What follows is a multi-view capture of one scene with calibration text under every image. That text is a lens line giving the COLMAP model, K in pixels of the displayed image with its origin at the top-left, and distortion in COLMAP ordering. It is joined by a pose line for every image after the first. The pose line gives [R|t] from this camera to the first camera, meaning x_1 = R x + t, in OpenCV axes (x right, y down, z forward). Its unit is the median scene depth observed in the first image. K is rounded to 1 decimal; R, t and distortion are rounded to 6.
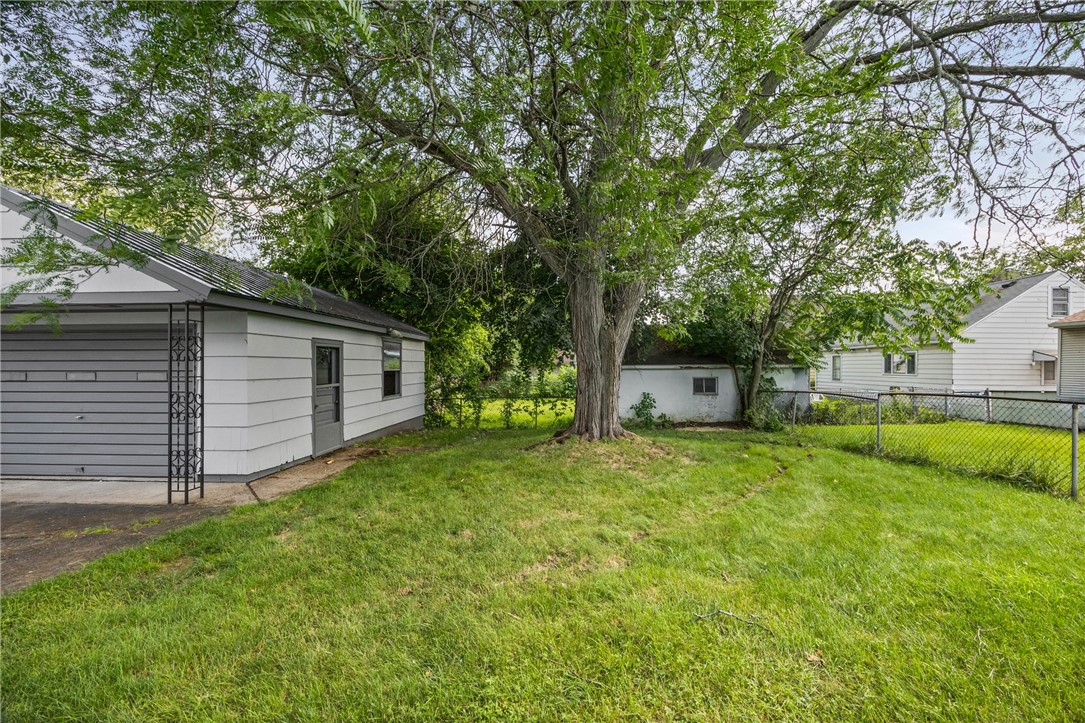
lens RADIAL K [[434.8, 0, 560.1], [0, 434.8, 364.3], [0, 0, 1]] dist [-0.002180, 0.000499]
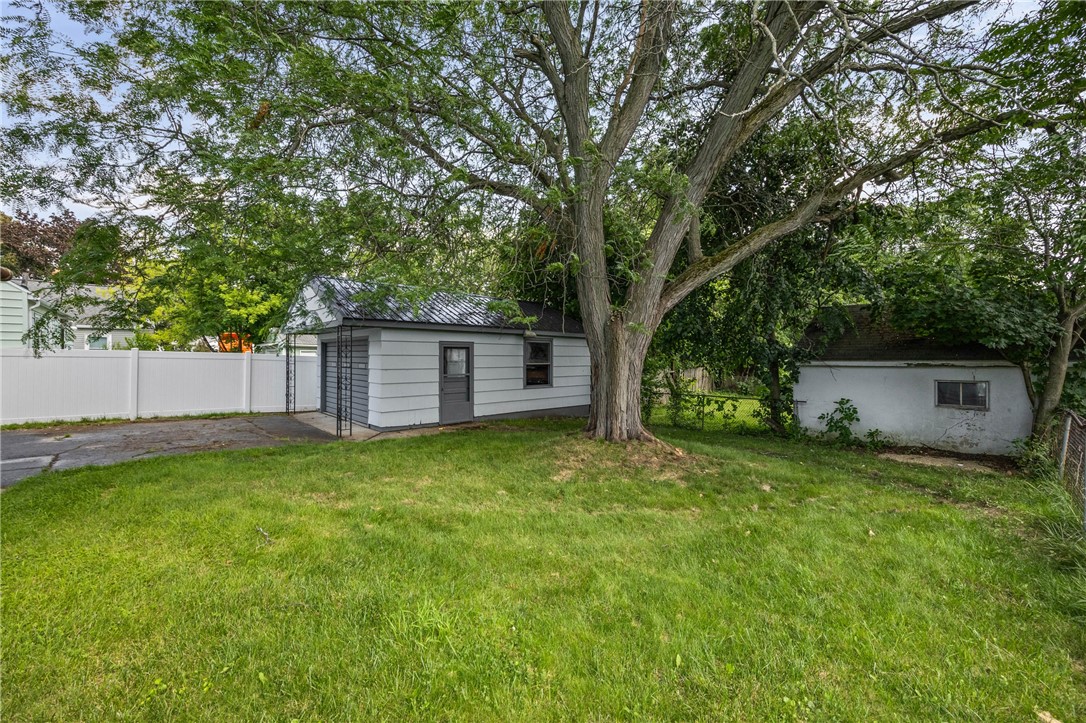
lens RADIAL K [[435.2, 0, 536.4], [0, 435.2, 354.4], [0, 0, 1]] dist [-0.002180, 0.000499]
pose [[0.695236, -0.007138, -0.718746, 0.514115], [-0.001290, 0.999937, -0.011178, -0.001004], [0.718780, 0.008699, 0.695183, 0.164886]]
